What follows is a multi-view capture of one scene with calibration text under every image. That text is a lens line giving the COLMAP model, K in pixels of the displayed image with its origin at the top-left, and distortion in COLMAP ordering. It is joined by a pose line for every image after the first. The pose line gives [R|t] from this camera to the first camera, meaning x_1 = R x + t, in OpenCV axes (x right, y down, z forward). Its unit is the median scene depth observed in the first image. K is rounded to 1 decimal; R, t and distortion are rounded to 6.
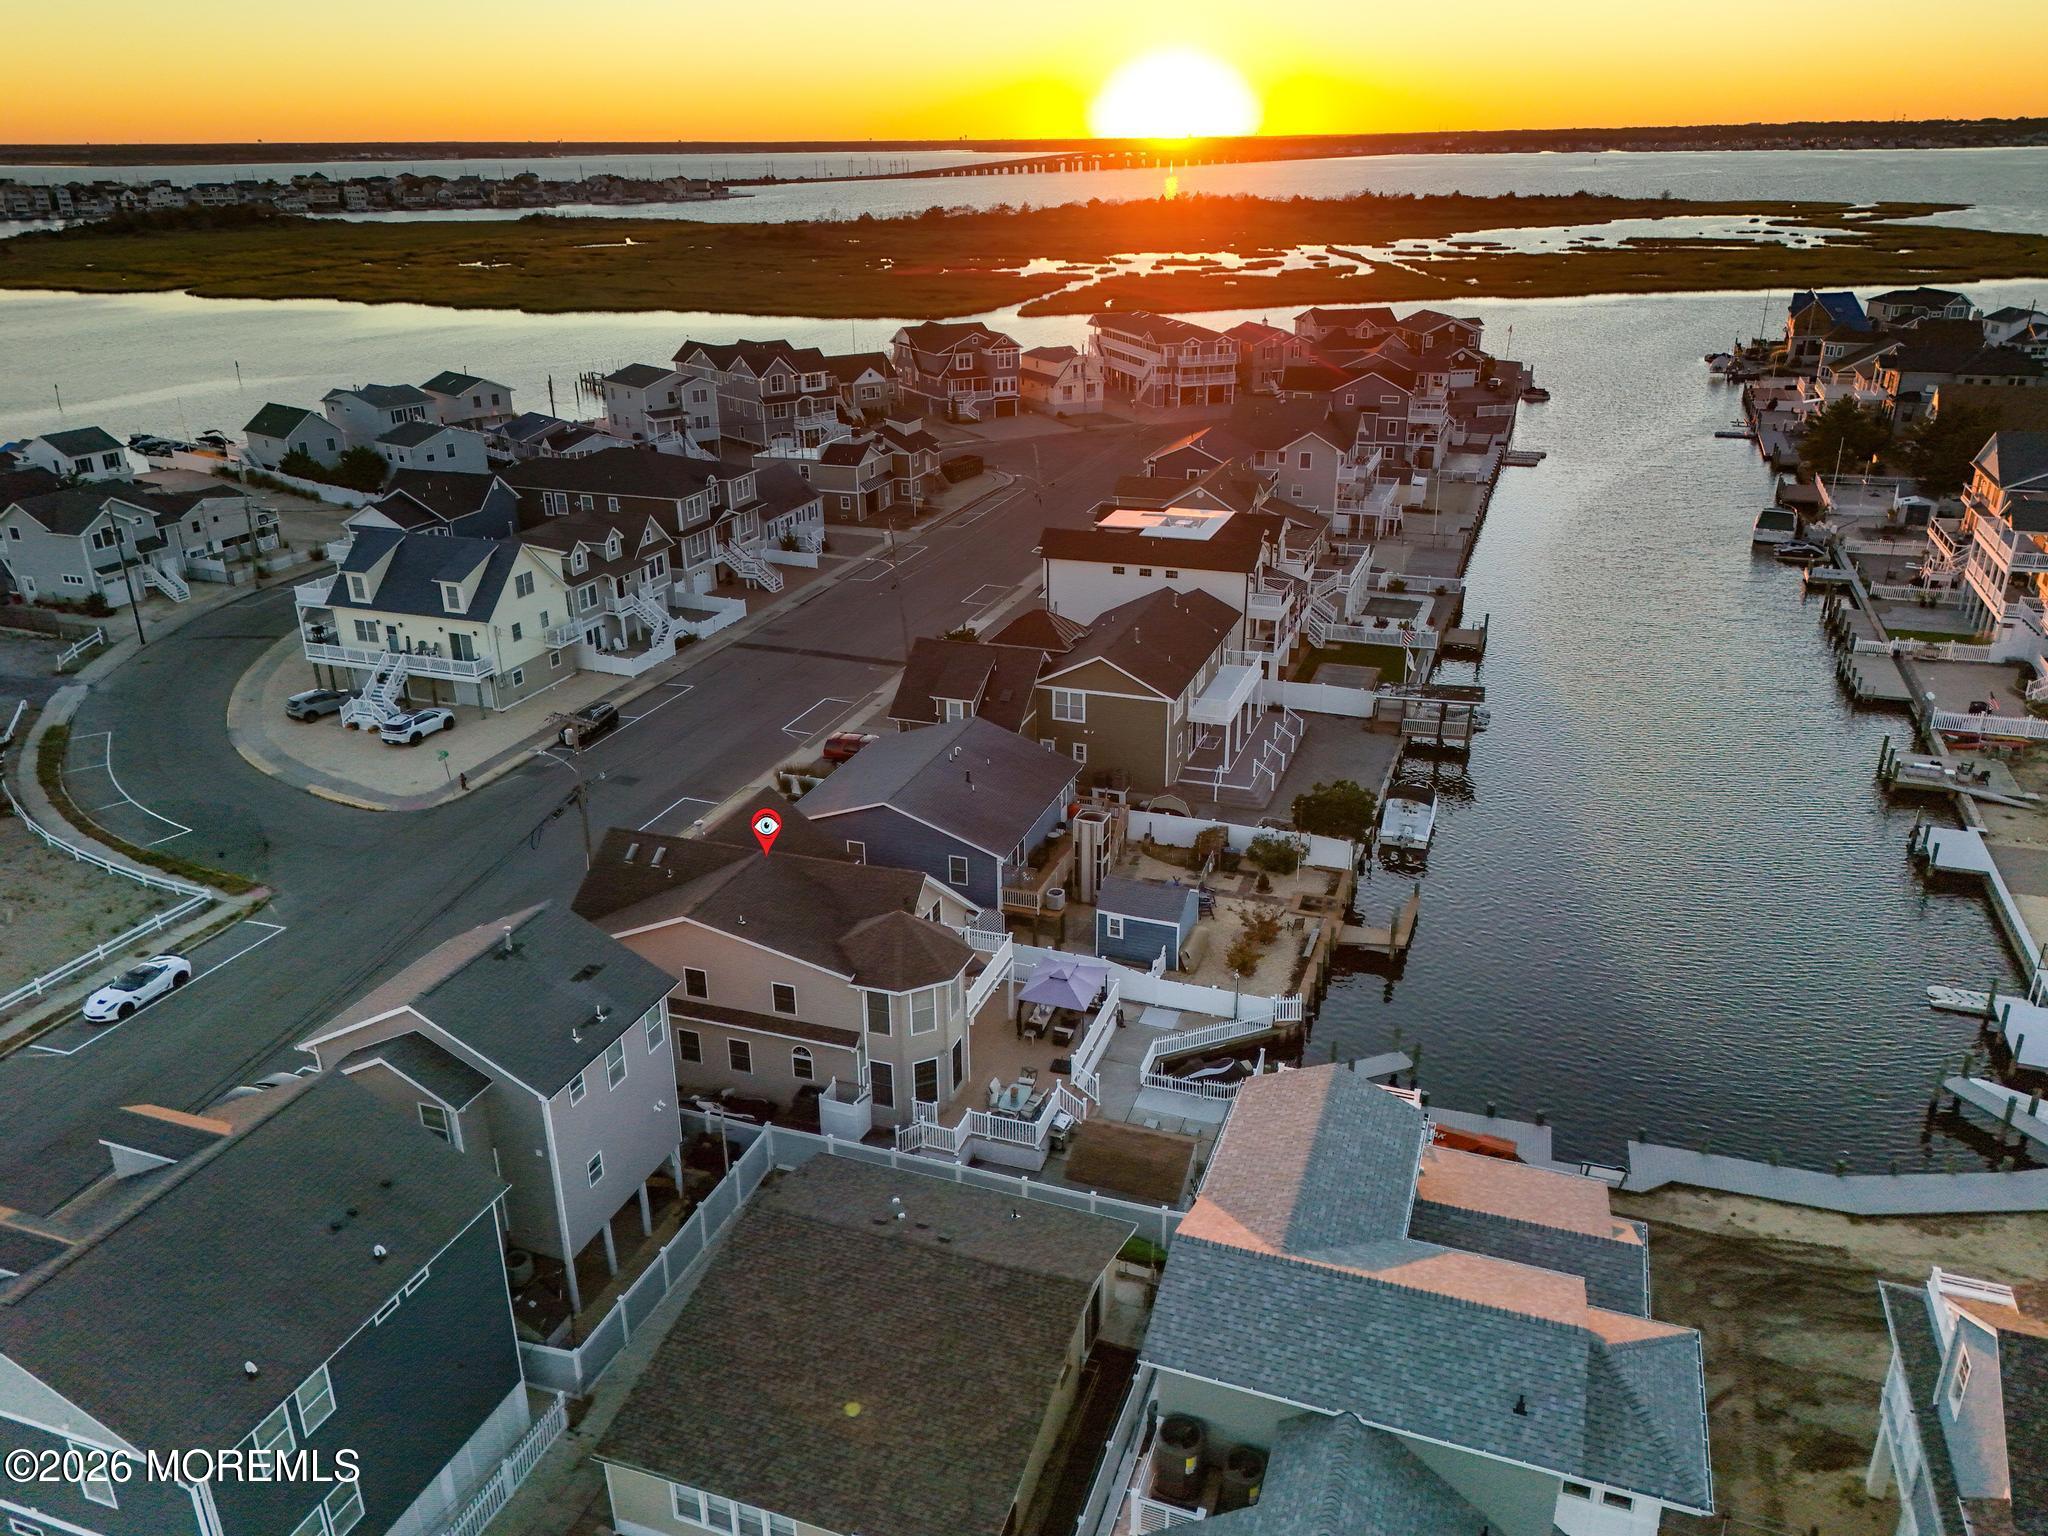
lens RADIAL K [[1494.6, 0, 1019.5], [0, 1494.6, 774.9], [0, 0, 1]] dist [0.087593, -0.092325]
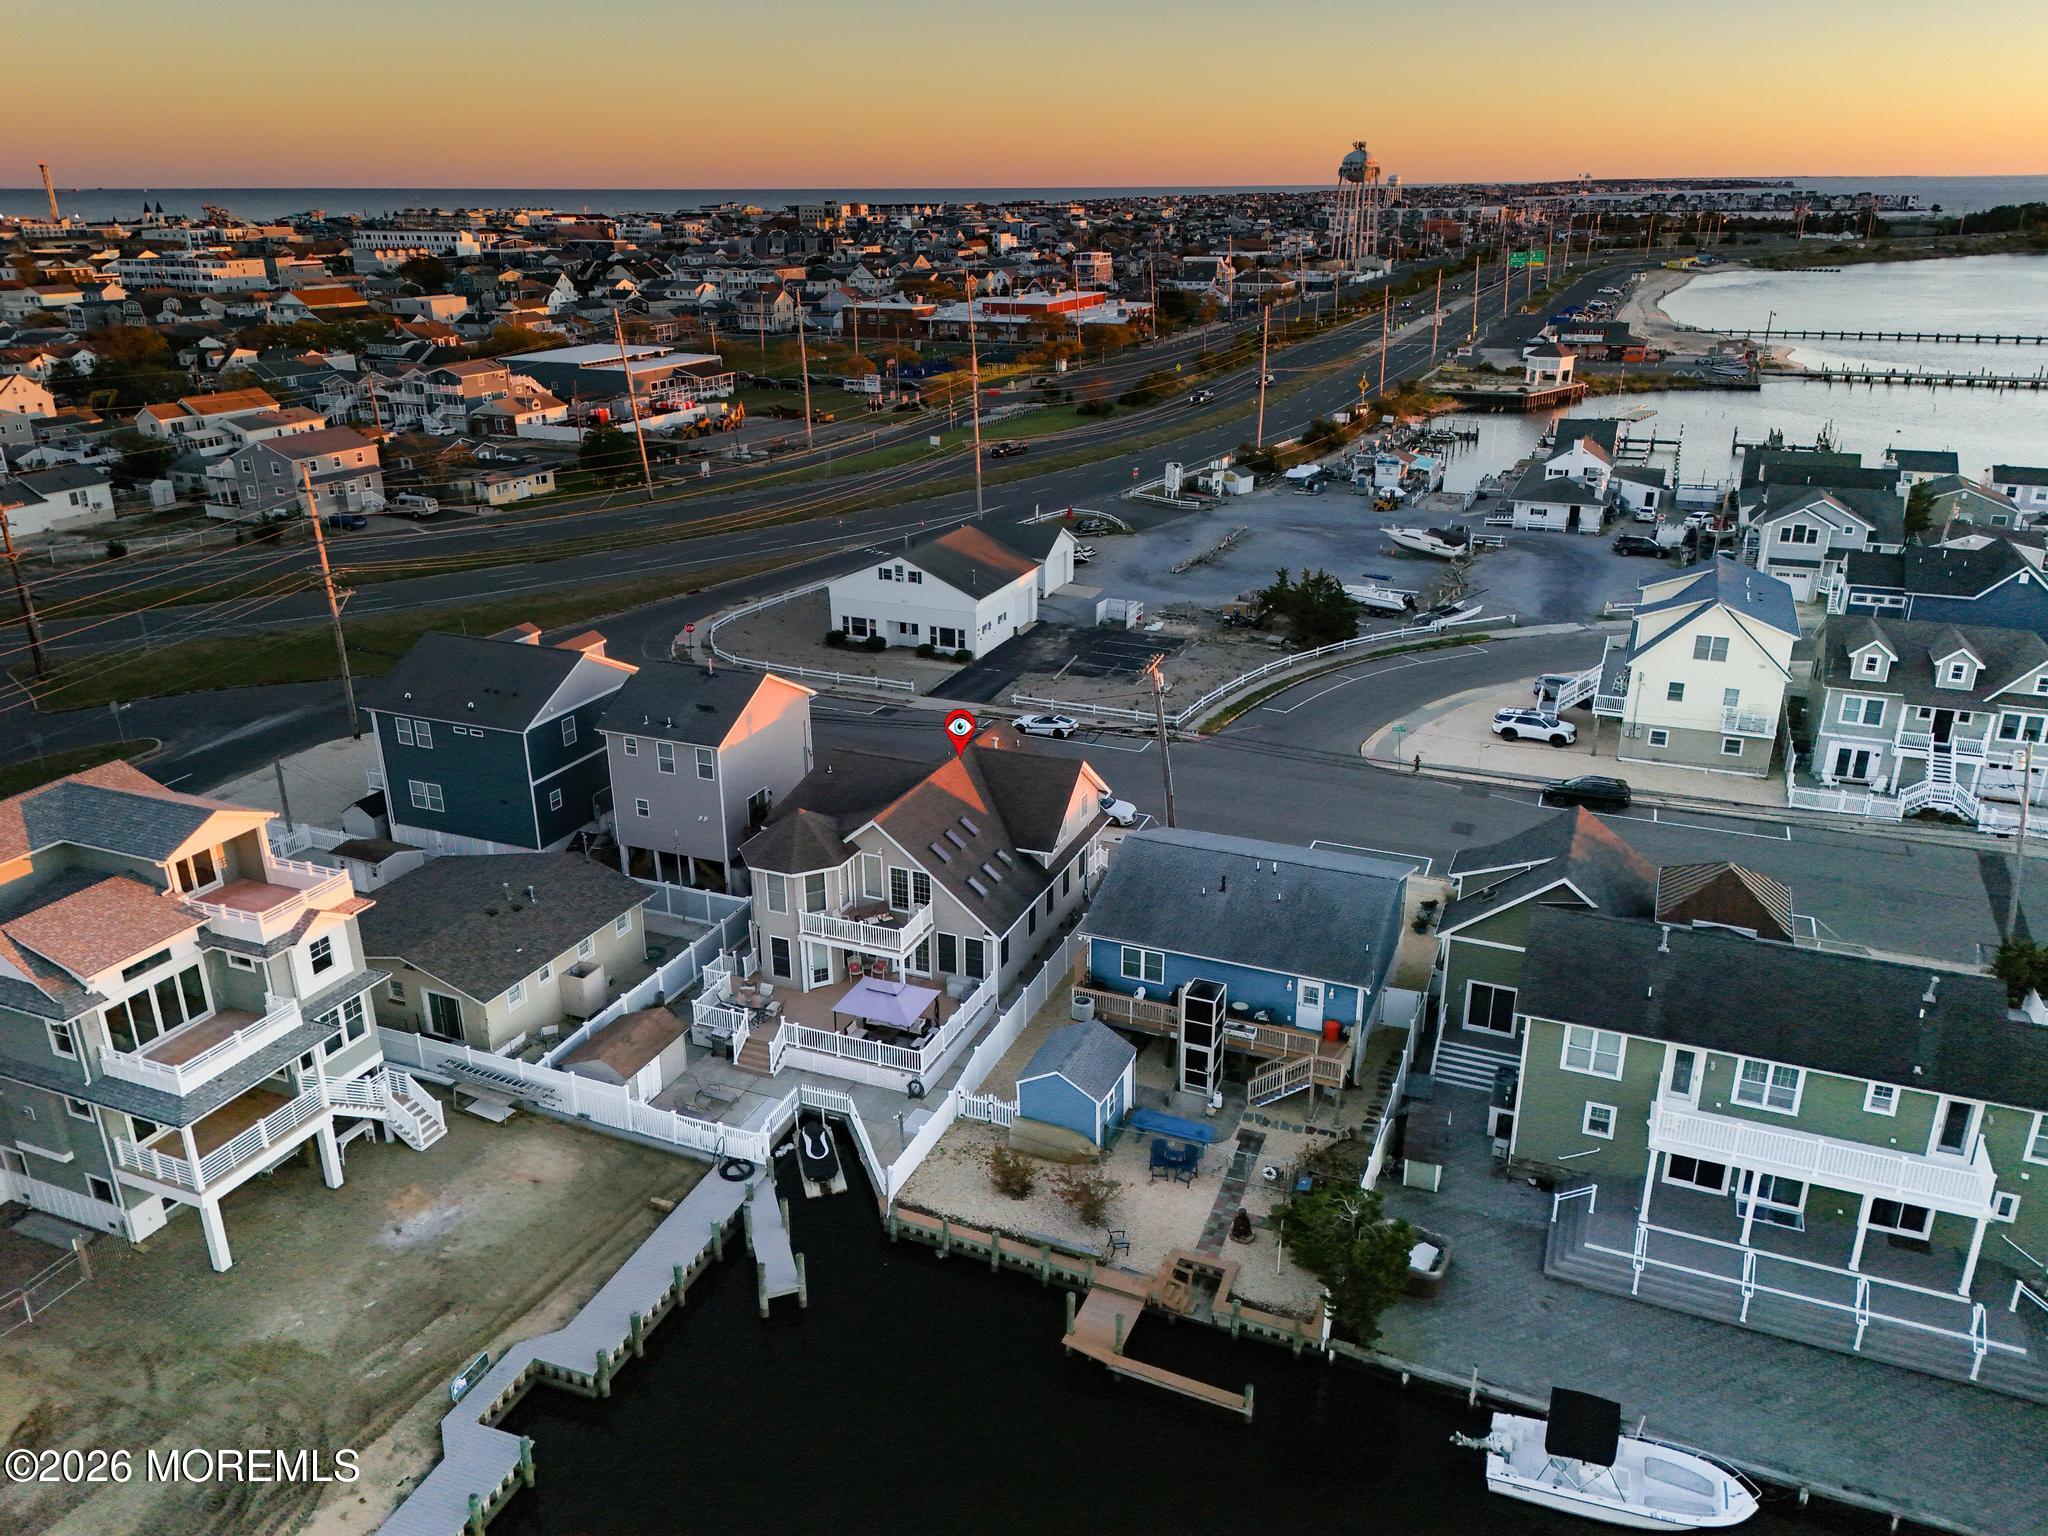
lens RADIAL K [[1494.6, 0, 1019.5], [0, 1494.6, 774.9], [0, 0, 1]] dist [0.087593, -0.092325]
pose [[-0.052147, 0.374876, -0.925607, 0.535324], [-0.379760, 0.849791, 0.365565, -0.231369], [0.923614, 0.370572, 0.098048, 0.563083]]
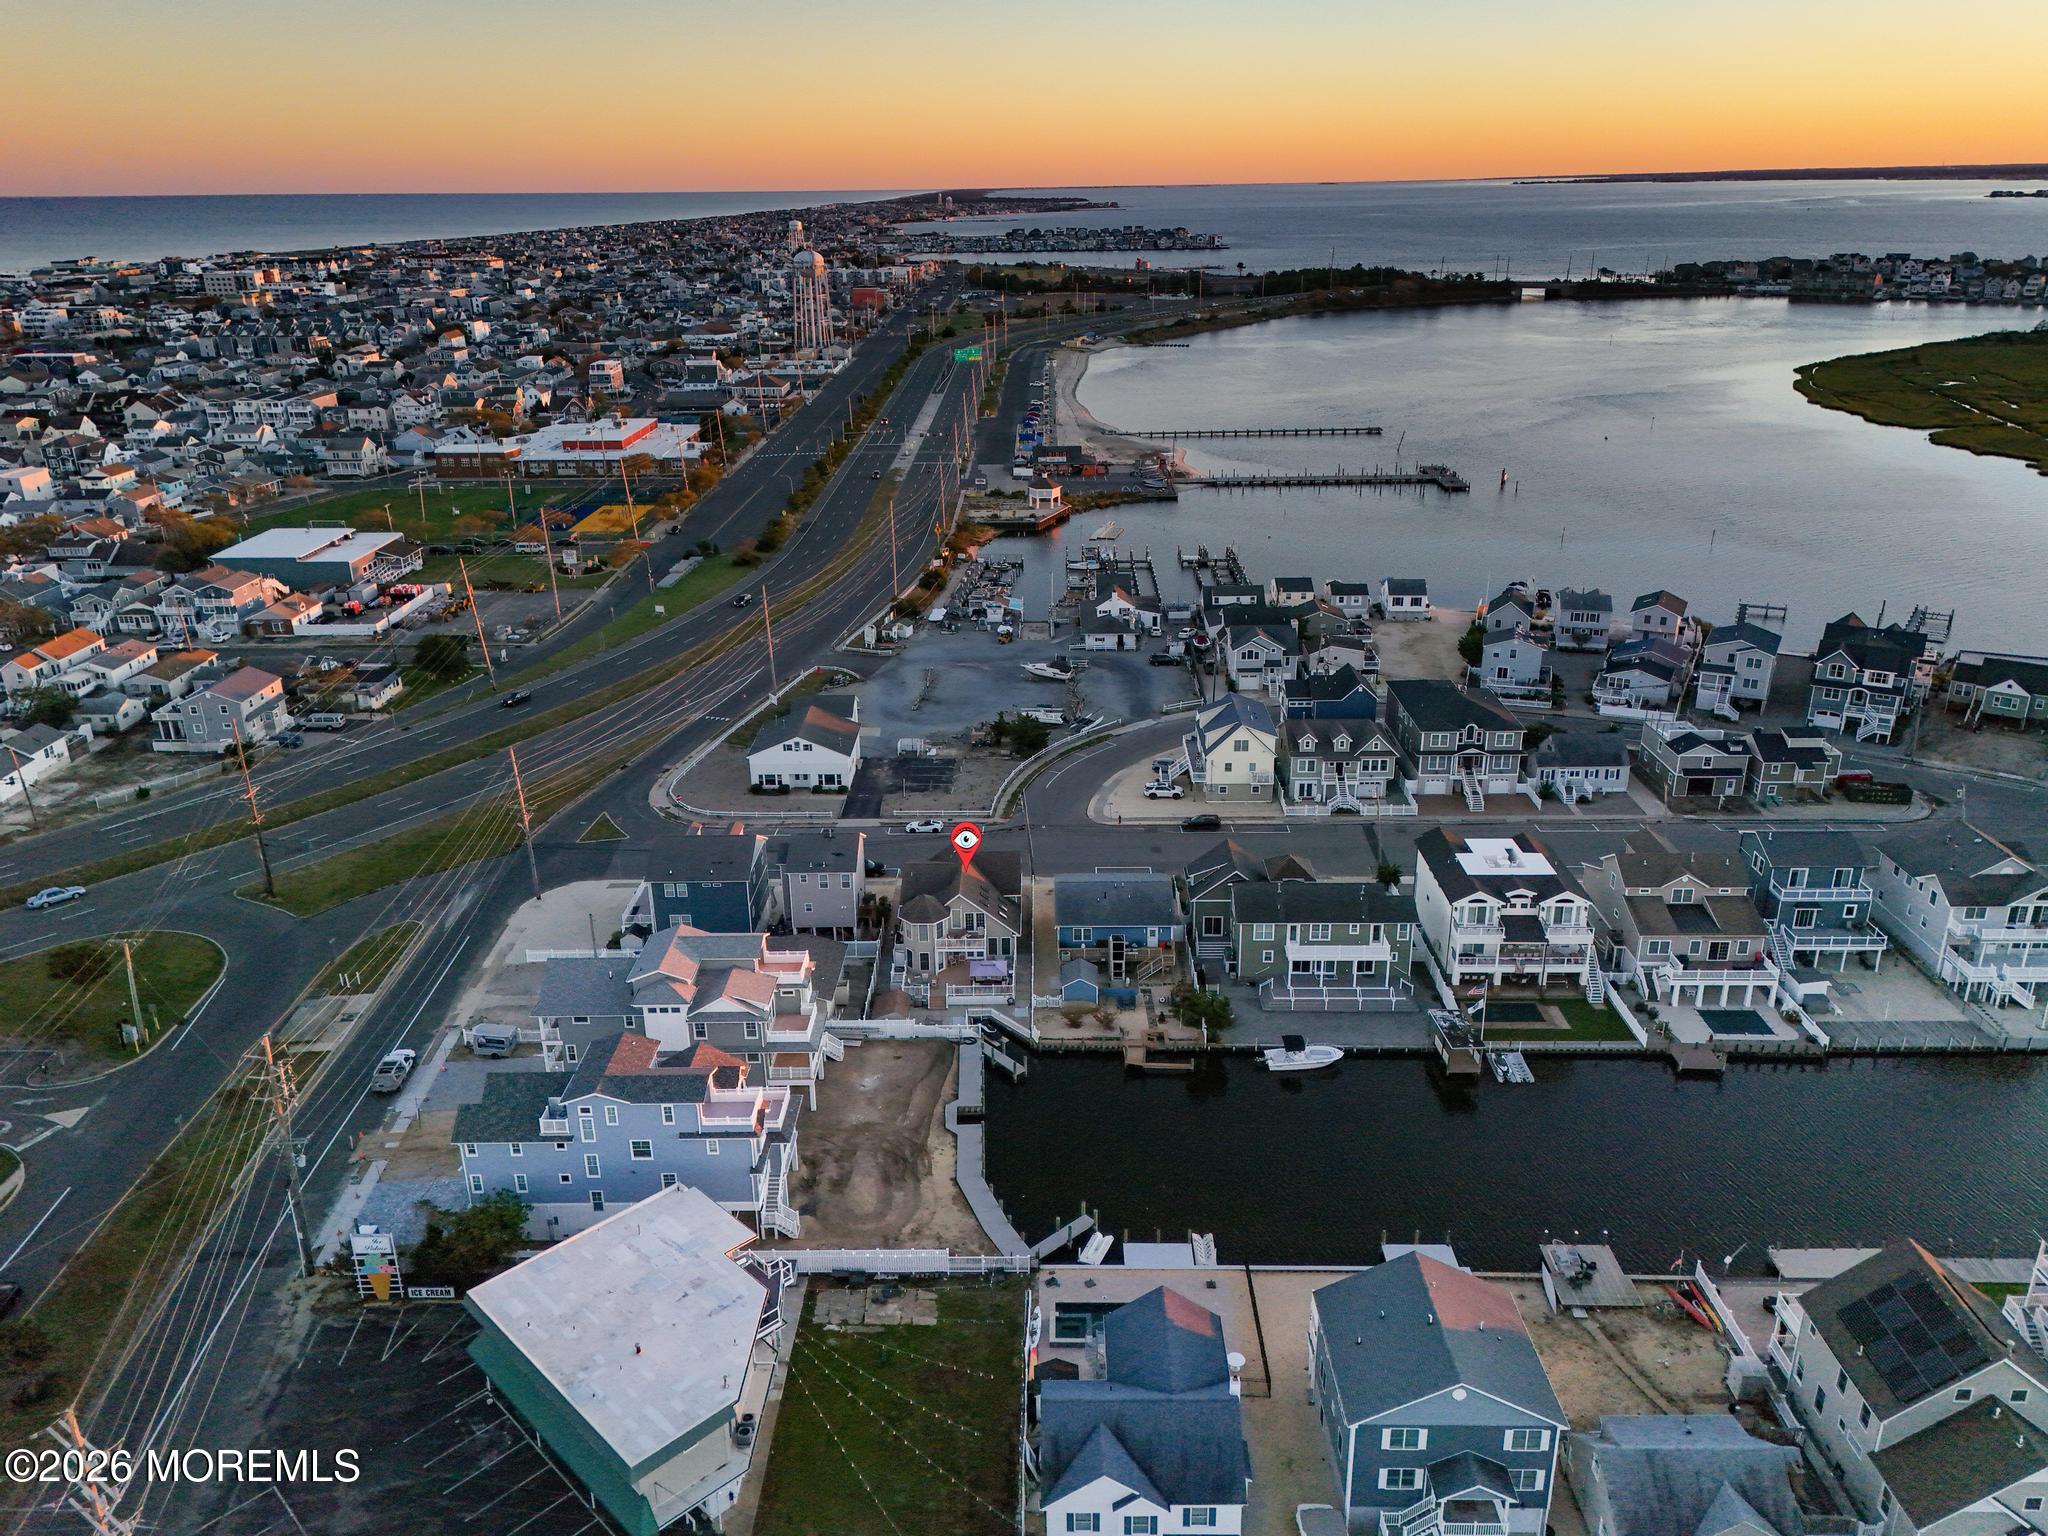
lens RADIAL K [[1487.7, 0, 1019.2], [0, 1487.7, 761.0], [0, 0, 1]] dist [0.107426, -0.103105]
pose [[0.325255, 0.343332, -0.881097, 1.199204], [-0.356382, 0.907562, 0.222087, -0.415995], [0.875900, 0.241772, 0.417547, -0.002932]]
